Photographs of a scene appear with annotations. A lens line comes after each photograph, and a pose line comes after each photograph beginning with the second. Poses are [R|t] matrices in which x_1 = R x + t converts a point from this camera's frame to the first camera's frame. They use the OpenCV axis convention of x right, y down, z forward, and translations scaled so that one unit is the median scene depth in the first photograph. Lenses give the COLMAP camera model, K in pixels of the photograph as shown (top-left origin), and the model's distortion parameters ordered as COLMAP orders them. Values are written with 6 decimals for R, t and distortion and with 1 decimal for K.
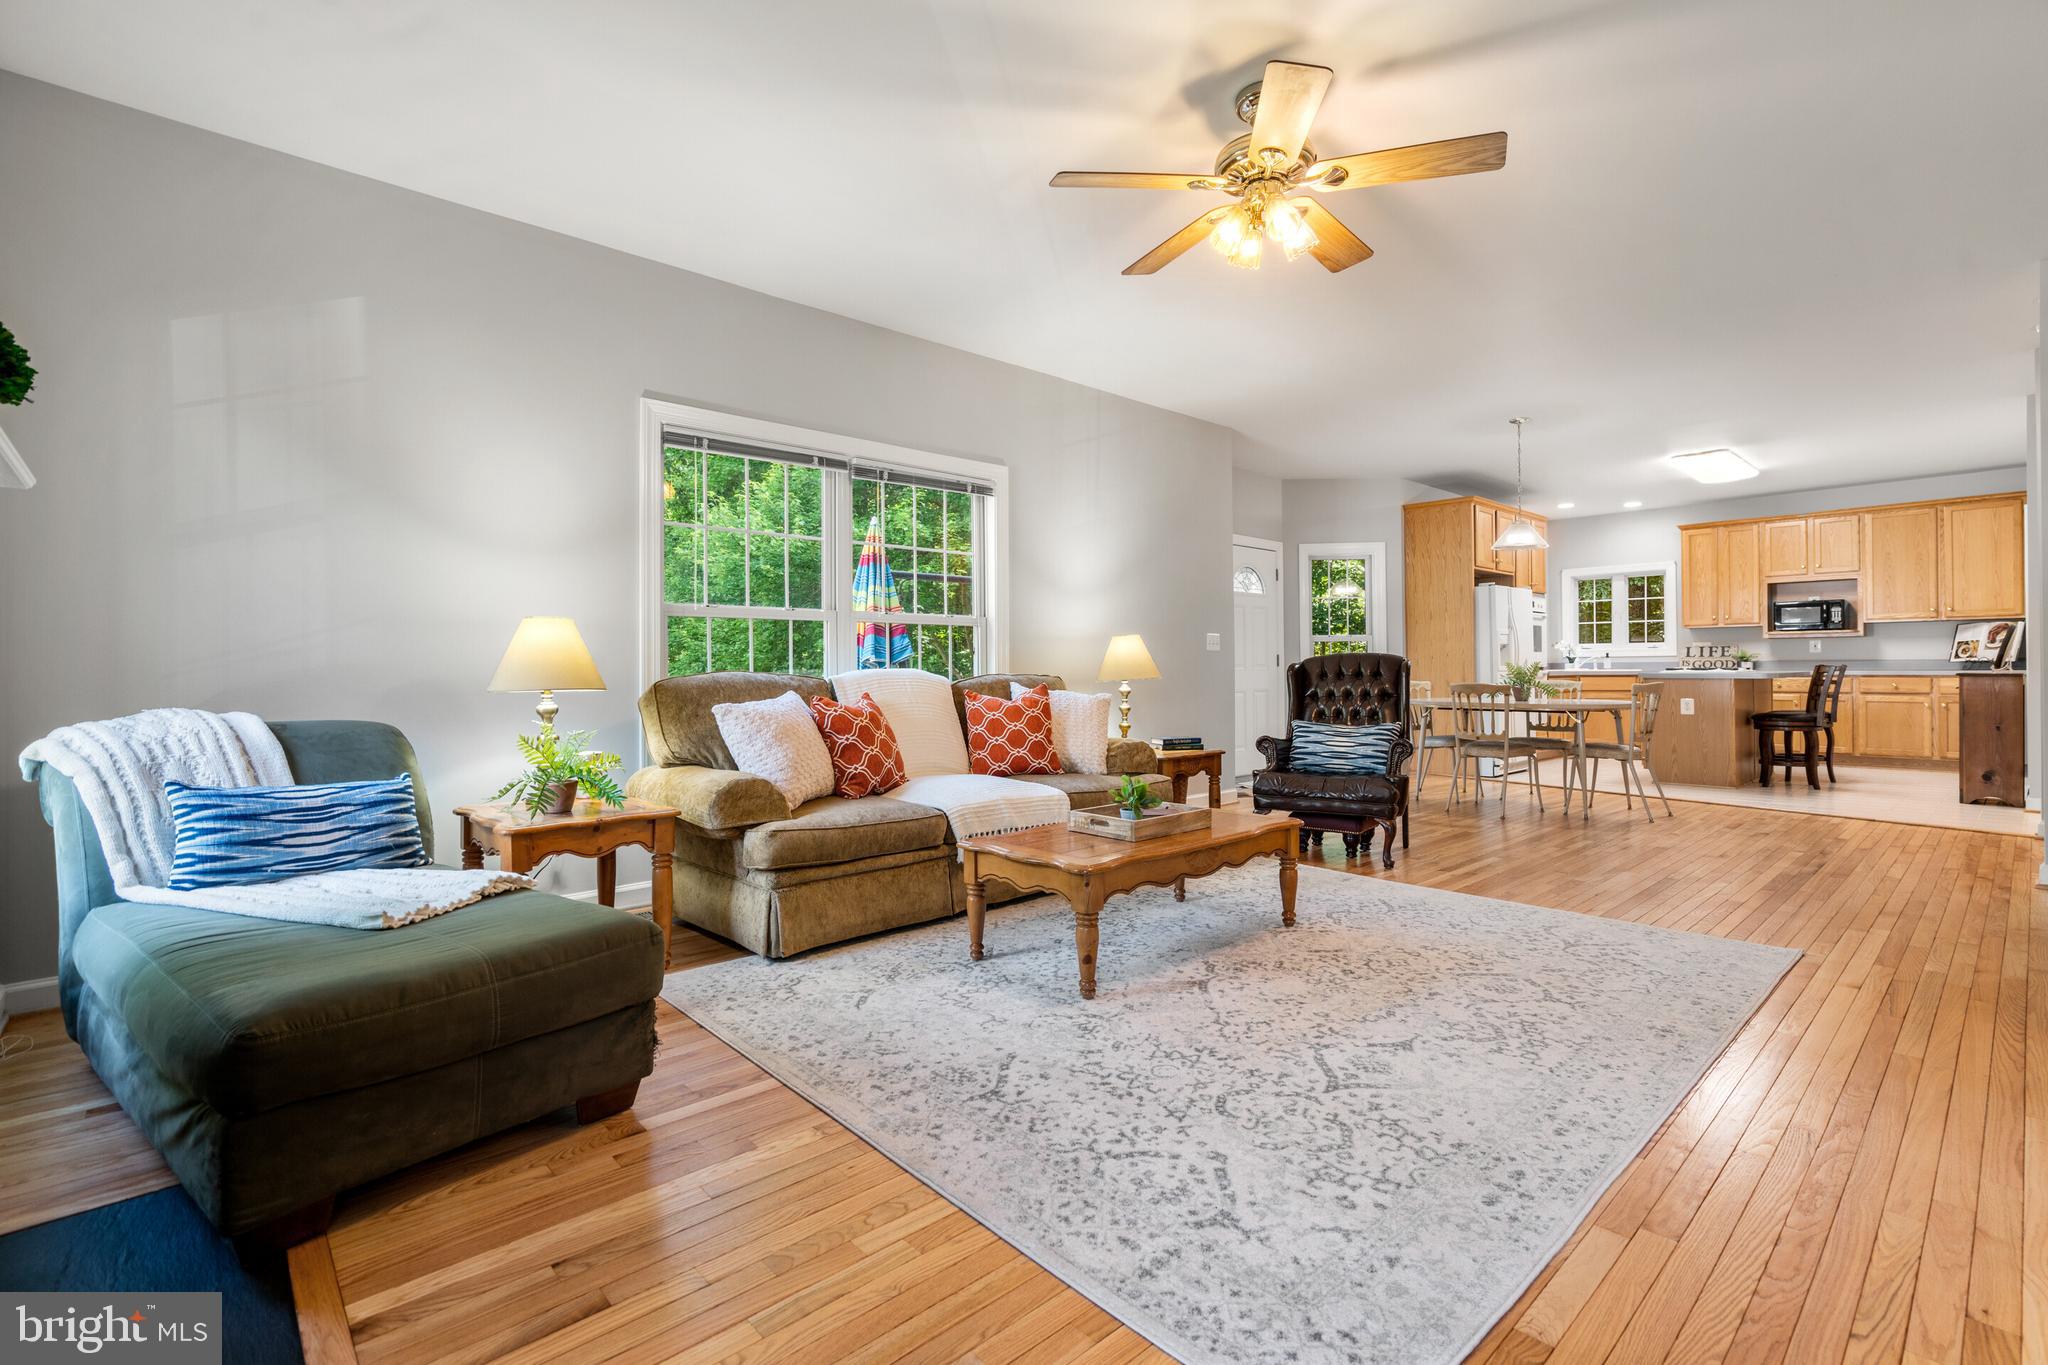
lens RADIAL K [[926.0, 0, 1021.3], [0, 926.0, 664.6], [0, 0, 1]] dist [-0.008370, 0.003618]
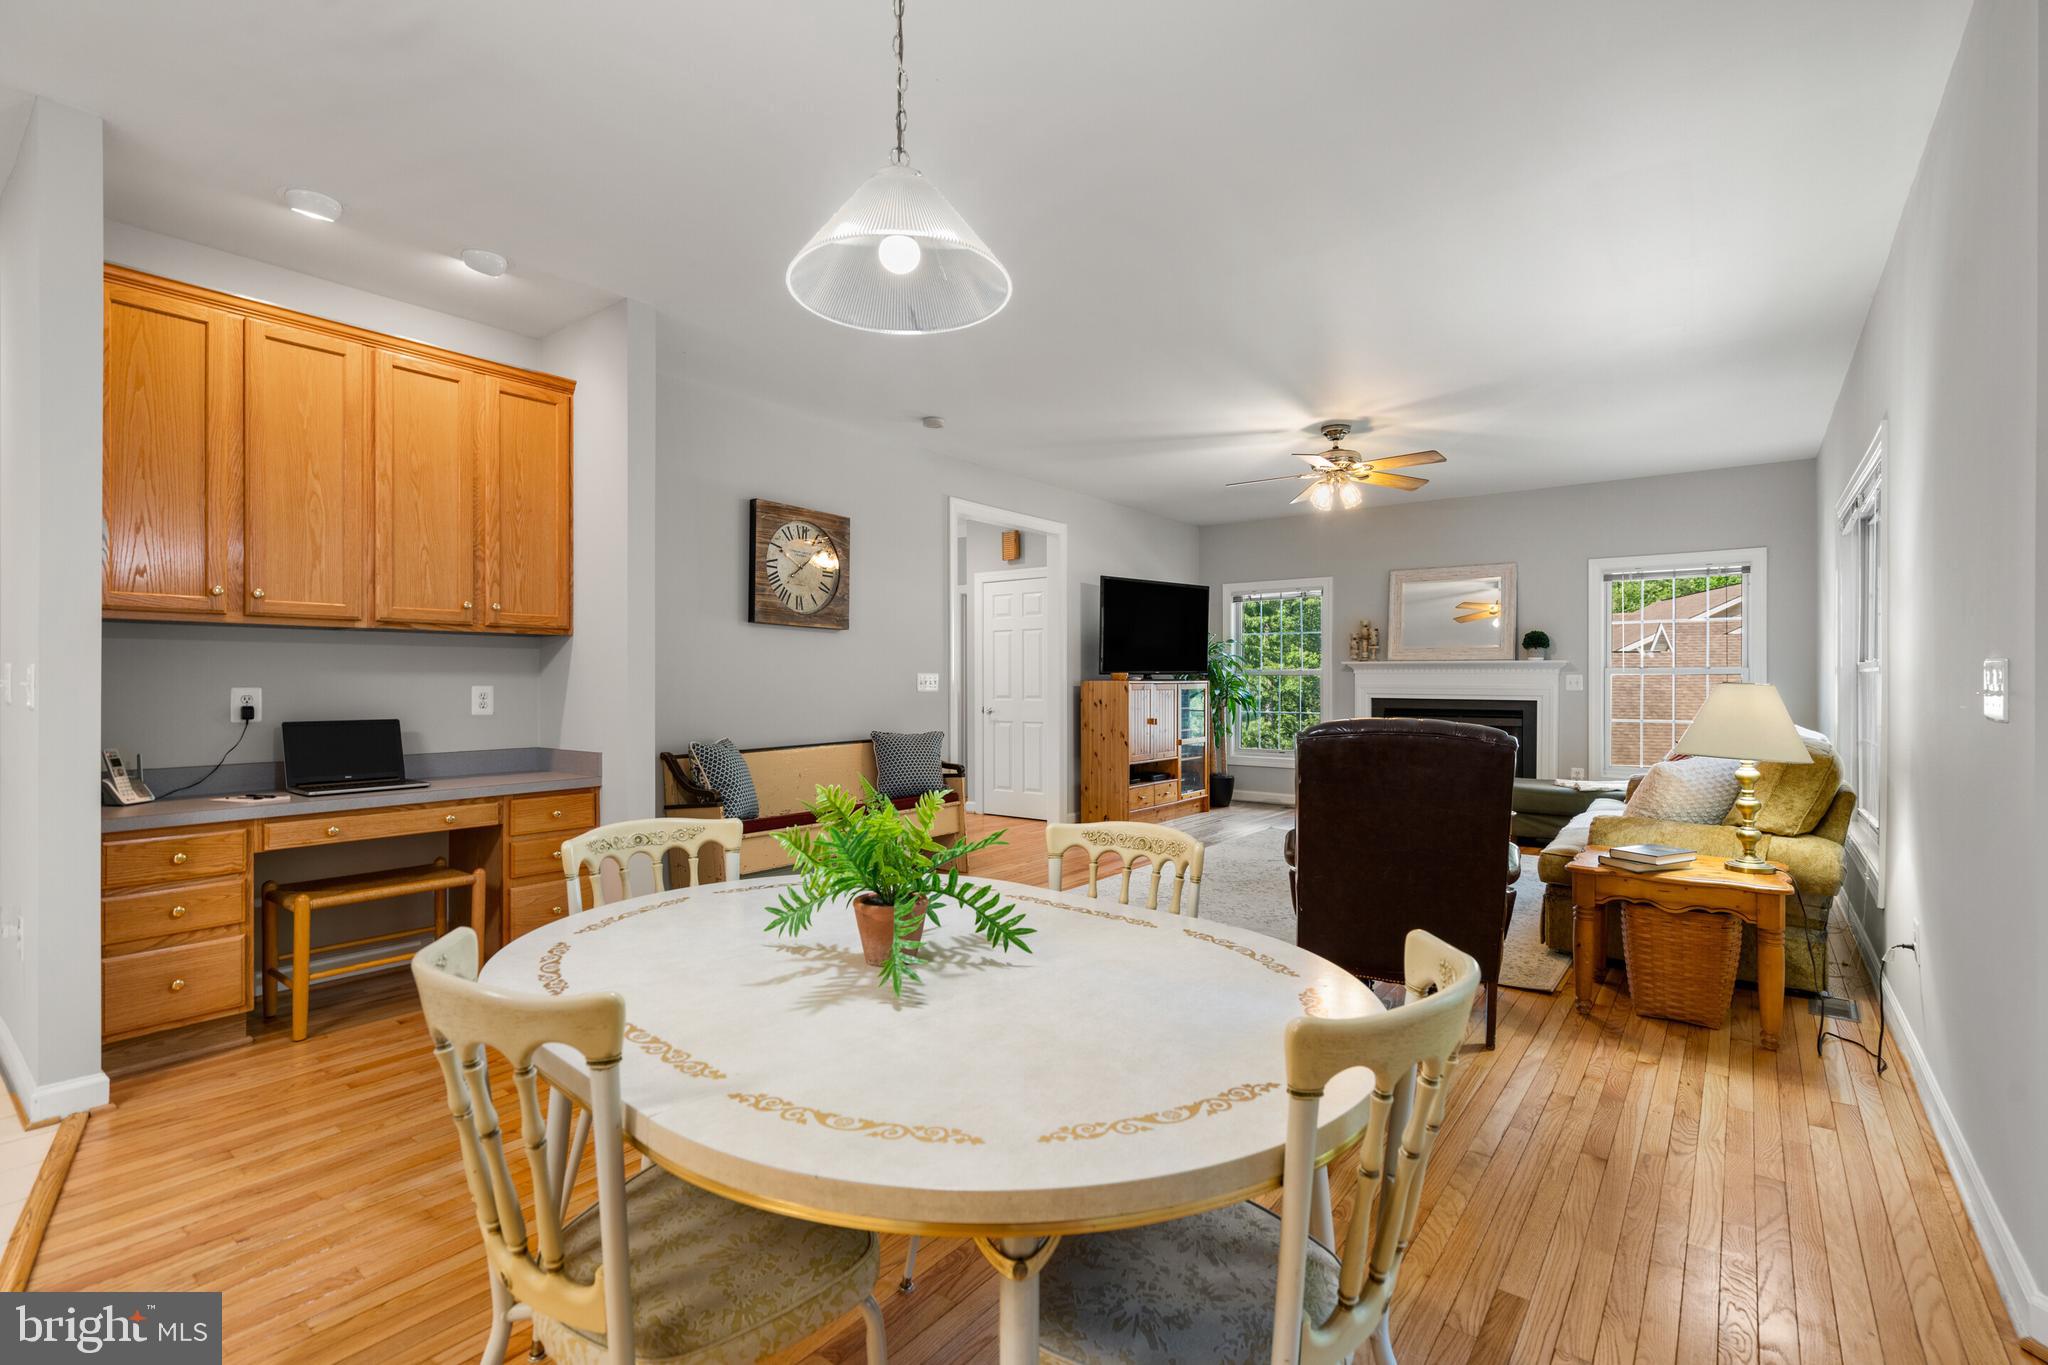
lens RADIAL K [[926.0, 0, 1019.9], [0, 926.0, 682.1], [0, 0, 1]] dist [-0.008370, 0.003618]
pose [[-0.985833, 0.007068, -0.167581, 0.421027], [0.007431, 0.999971, -0.001536, -0.021659], [0.167565, -0.002760, -0.985857, 0.940851]]
